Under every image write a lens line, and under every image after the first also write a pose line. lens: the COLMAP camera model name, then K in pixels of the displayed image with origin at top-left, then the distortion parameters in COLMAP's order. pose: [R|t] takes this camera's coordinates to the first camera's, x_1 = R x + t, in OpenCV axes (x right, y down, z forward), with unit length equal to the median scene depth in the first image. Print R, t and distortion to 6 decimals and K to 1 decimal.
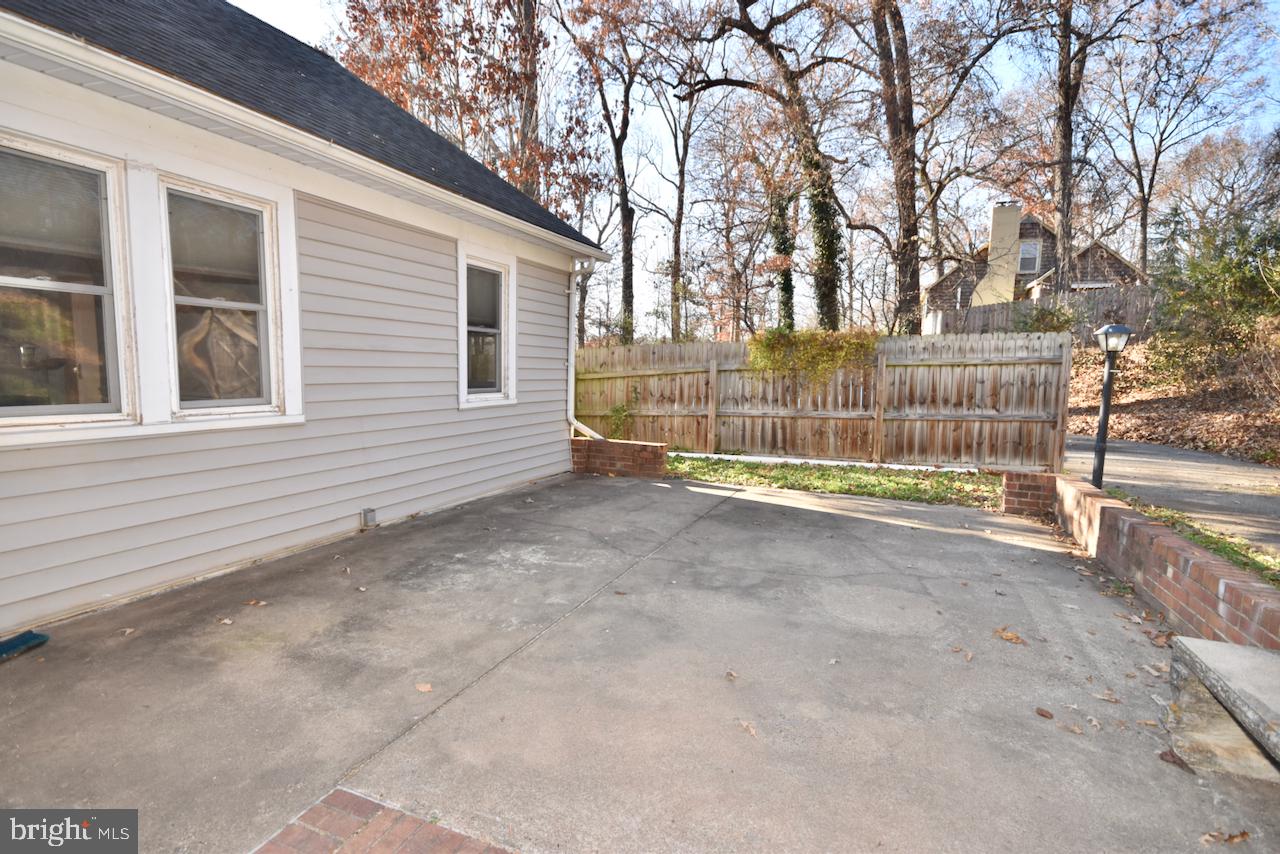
lens RADIAL K [[616.8, 0, 639.8], [0, 616.8, 429.6], [0, 0, 1]] dist [0.000426, 0.000084]
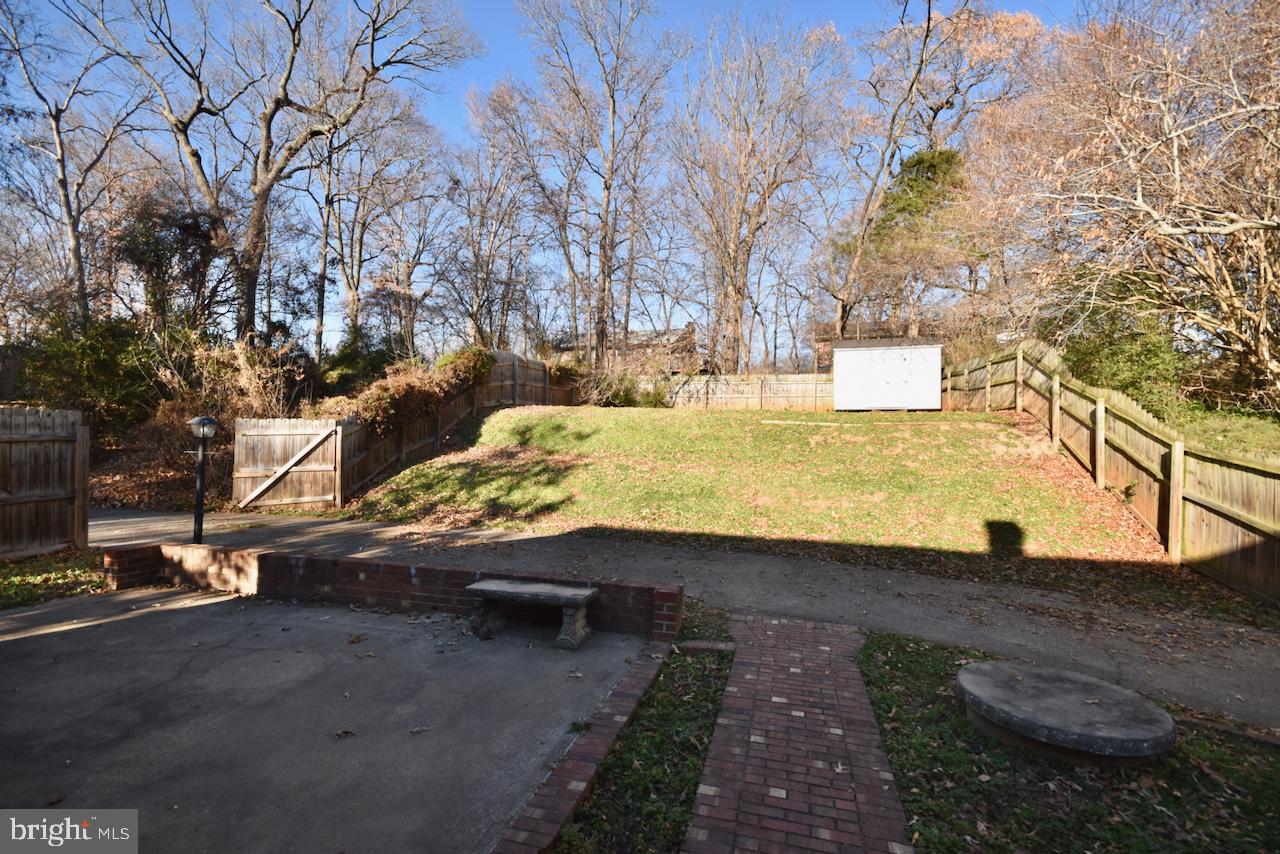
lens RADIAL K [[562.5, 0, 643.6], [0, 562.5, 436.7], [0, 0, 1]] dist [-0.001377, -0.005997]
pose [[-0.126626, -0.007617, 0.991921, -0.664278], [0.077967, 0.996800, 0.017608, -0.103834], [-0.988882, 0.079567, -0.125627, 0.325574]]
